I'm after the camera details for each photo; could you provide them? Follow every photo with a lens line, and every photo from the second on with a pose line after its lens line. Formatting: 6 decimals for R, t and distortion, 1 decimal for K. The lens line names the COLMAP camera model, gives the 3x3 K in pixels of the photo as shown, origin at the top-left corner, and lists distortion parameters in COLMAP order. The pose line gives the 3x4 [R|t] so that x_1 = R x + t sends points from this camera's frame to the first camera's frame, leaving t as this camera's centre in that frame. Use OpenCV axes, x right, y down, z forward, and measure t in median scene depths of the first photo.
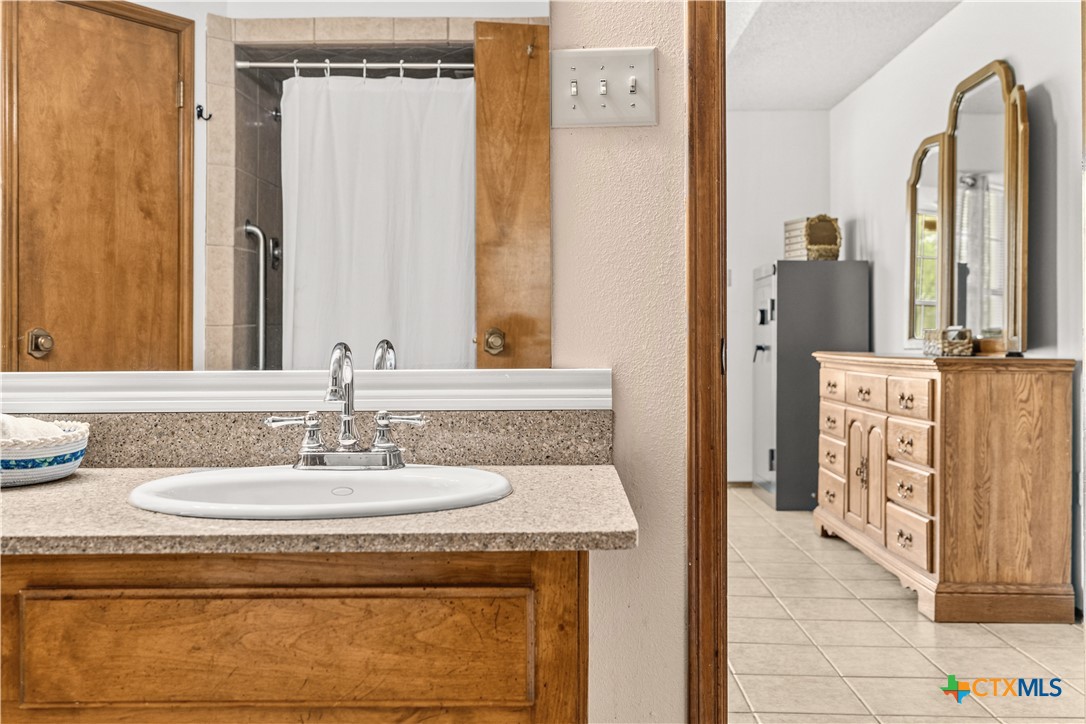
lens RADIAL K [[1078.6, 0, 543.8], [0, 1078.6, 326.8], [0, 0, 1]] dist [0.011632, 0.013429]
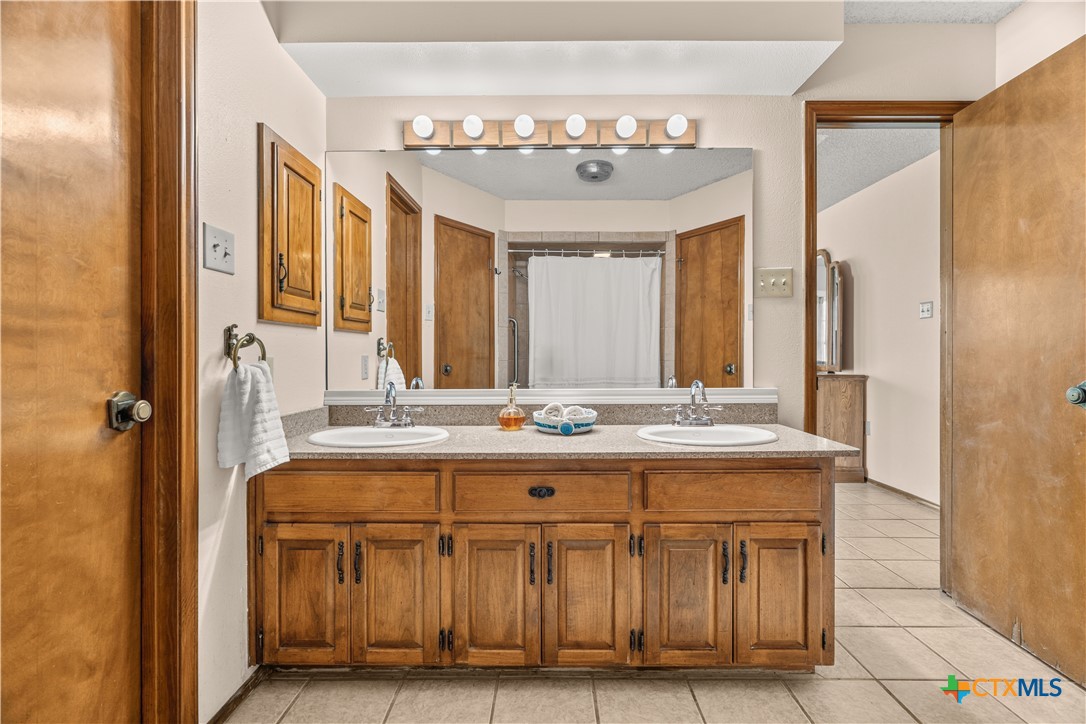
lens RADIAL K [[490.7, 0, 543.6], [0, 490.7, 354.3], [0, 0, 1]] dist [-0.000672, 0.000473]
pose [[0.999943, 0.000924, 0.010642, -0.244601], [-0.001006, 0.999970, 0.007699, -0.024885], [-0.010635, -0.007709, 0.999914, -0.098422]]
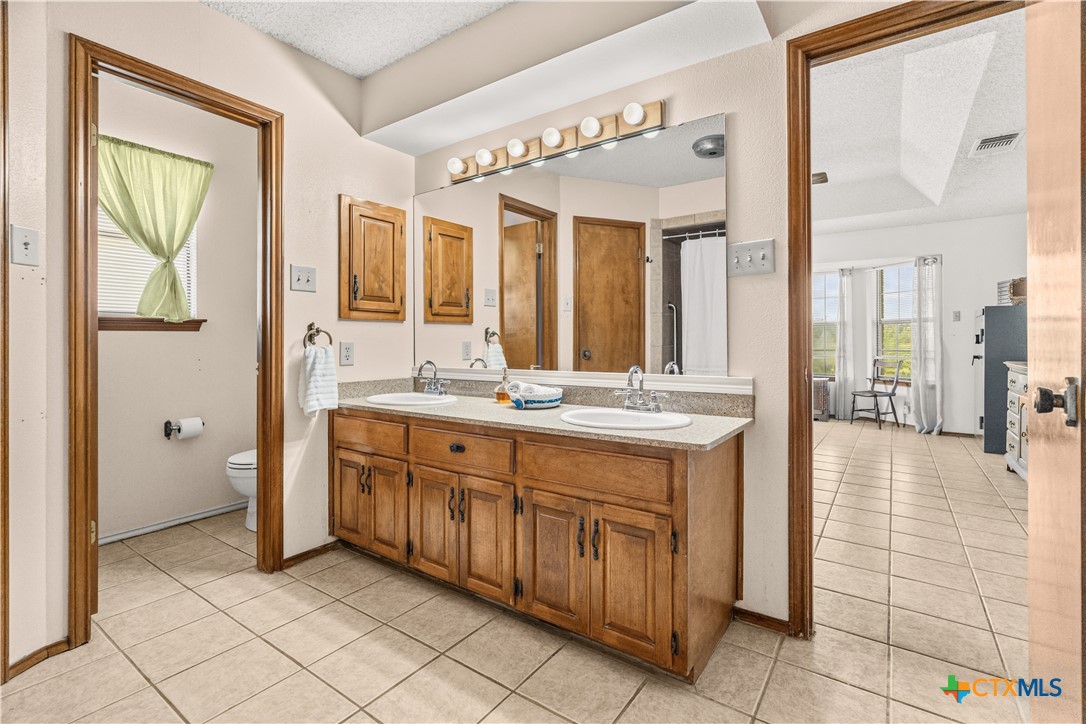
lens RADIAL K [[496.6, 0, 544.0], [0, 496.6, 338.3], [0, 0, 1]] dist [0.000554, 0.000050]
pose [[0.822694, -0.003989, -0.568471, 0.140441], [0.005144, 0.999987, 0.000427, -0.023116], [0.568462, -0.003276, 0.822703, -0.069672]]
